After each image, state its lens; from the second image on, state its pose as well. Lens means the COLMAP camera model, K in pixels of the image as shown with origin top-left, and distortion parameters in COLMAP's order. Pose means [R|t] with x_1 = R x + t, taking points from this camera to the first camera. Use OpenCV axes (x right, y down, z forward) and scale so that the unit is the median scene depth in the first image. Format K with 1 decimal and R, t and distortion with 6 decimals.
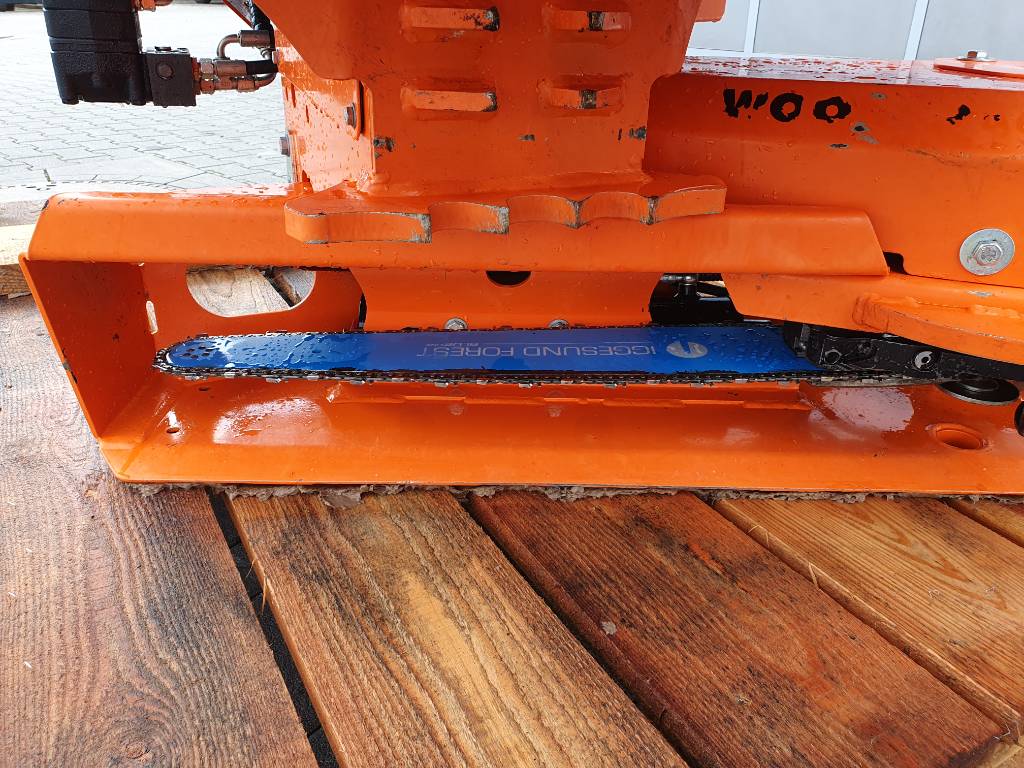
lens RADIAL K [[799.2, 0, 506.4], [0, 799.2, 384.7], [0, 0, 1]] dist [0.000414, 0.035789]
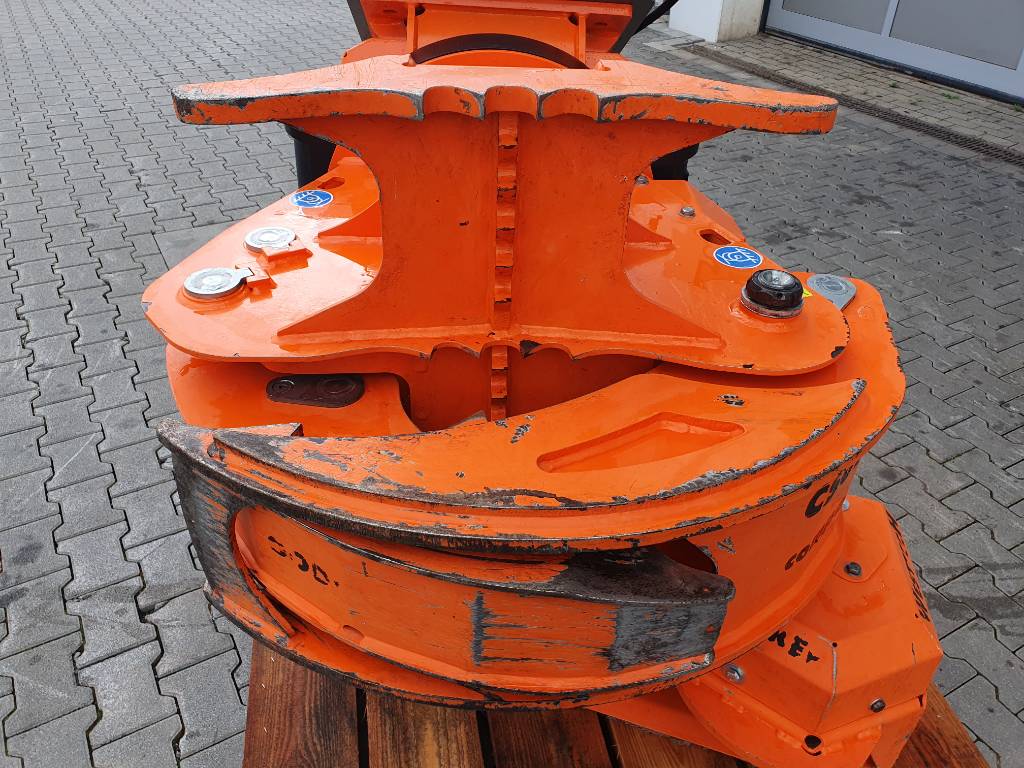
lens RADIAL K [[799.2, 0, 506.4], [0, 799.2, 384.7], [0, 0, 1]] dist [0.000414, 0.035789]
pose [[0.942878, 0.203388, -0.263845, 0.449872], [-0.159794, 0.971059, 0.177512, -1.052181], [0.292312, -0.125211, 0.948090, -0.824445]]
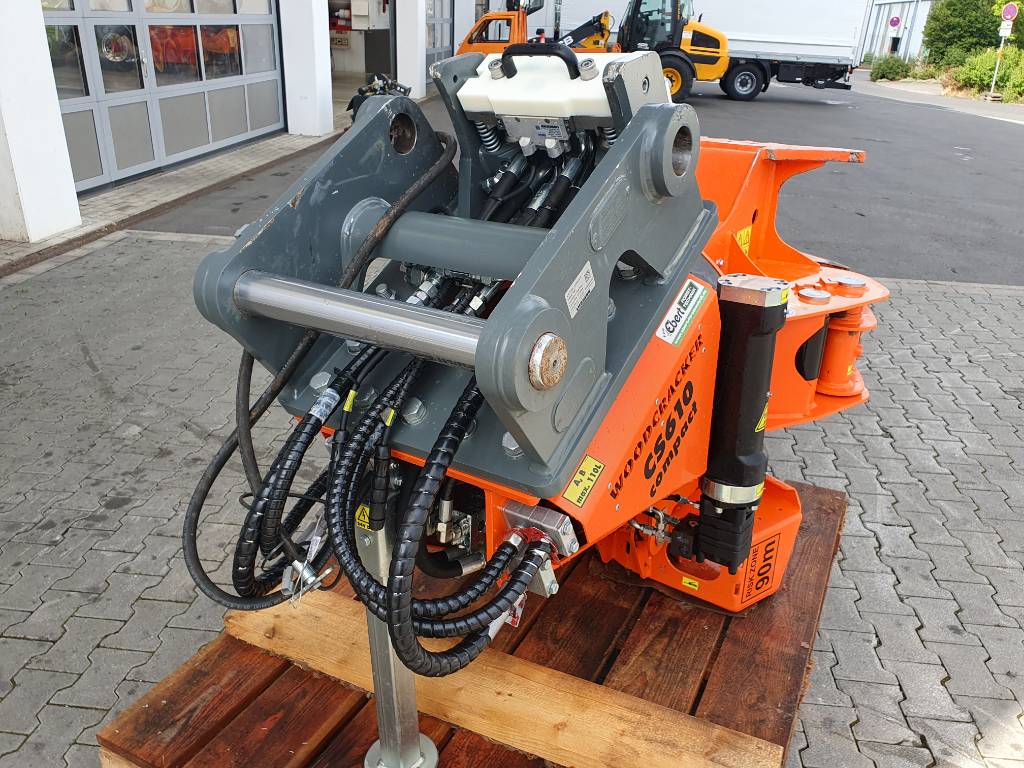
lens RADIAL K [[801.8, 0, 516.8], [0, 801.8, 379.3], [0, 0, 1]] dist [0.010046, 0.011076]
pose [[-0.555848, -0.359403, 0.749575, -2.132374], [0.346827, 0.719212, 0.602034, -2.770184], [-0.755477, 0.594612, -0.275122, 2.383112]]
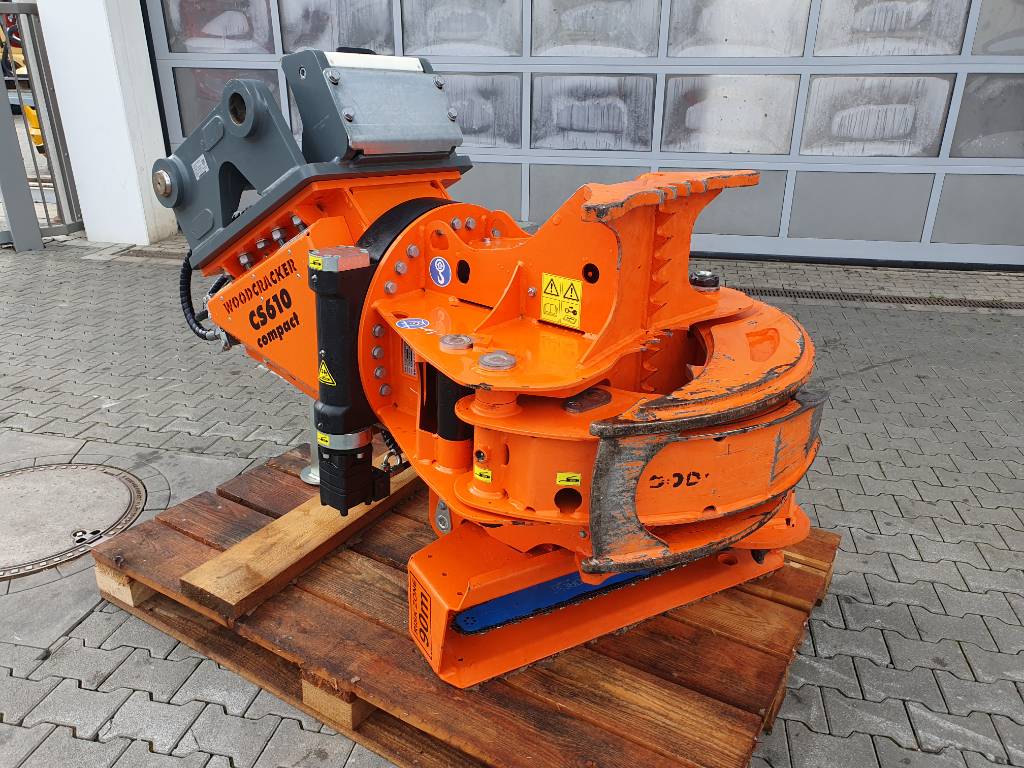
lens RADIAL K [[799.2, 0, 506.4], [0, 799.2, 384.7], [0, 0, 1]] dist [0.000414, 0.035789]
pose [[0.873418, -0.186575, 0.449813, -1.464836], [0.219190, 0.975456, -0.021006, -0.769355], [-0.434853, 0.116941, 0.892876, -1.407745]]
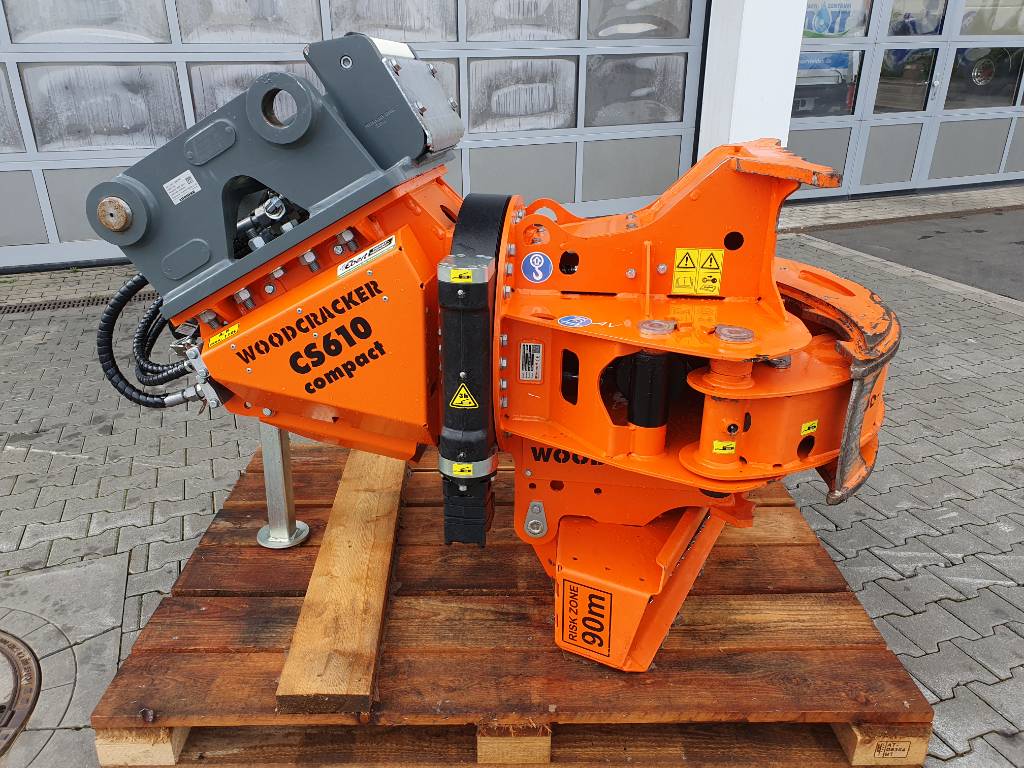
lens RADIAL K [[794.5, 0, 505.8], [0, 794.5, 381.1], [0, 0, 1]] dist [0.022094, -0.003721]
pose [[0.476894, -0.353281, 0.804838, -2.631742], [0.405040, 0.900982, 0.155483, -1.360502], [-0.780074, 0.251843, 0.572765, -0.241681]]
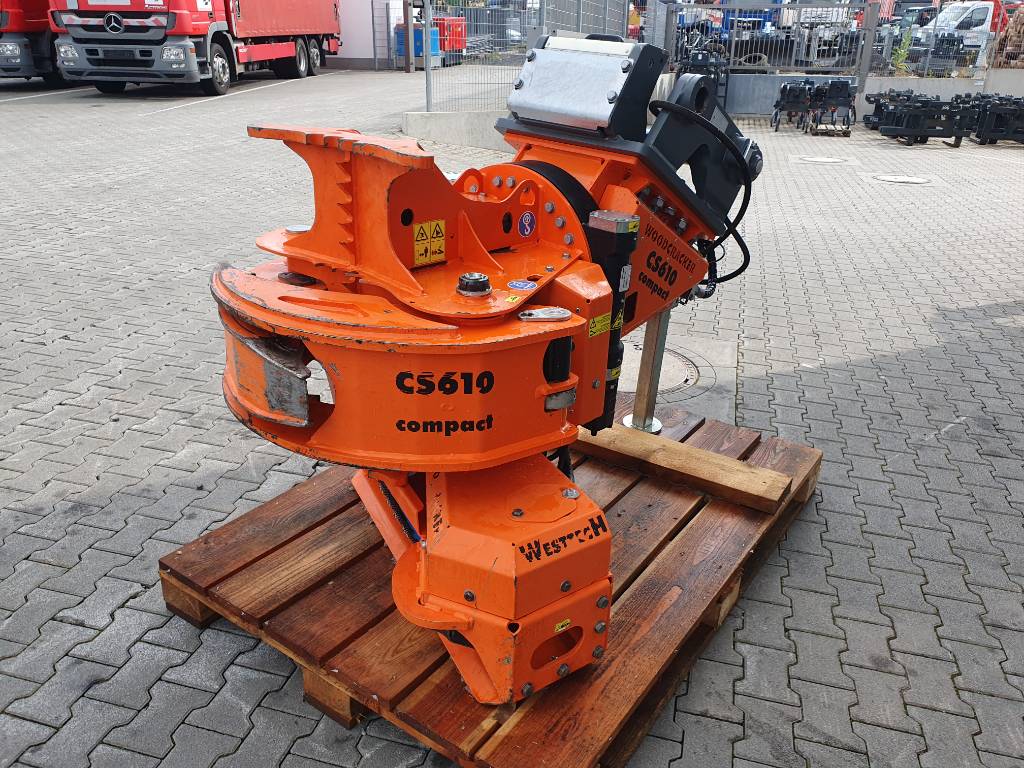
lens RADIAL K [[804.4, 0, 522.9], [0, 804.4, 379.0], [0, 0, 1]] dist [0.014111, 0.006656]
pose [[0.444622, 0.347954, -0.825372, 2.791828], [-0.430745, 0.890980, 0.143573, -1.199785], [0.785347, 0.291689, 0.546029, -0.409077]]
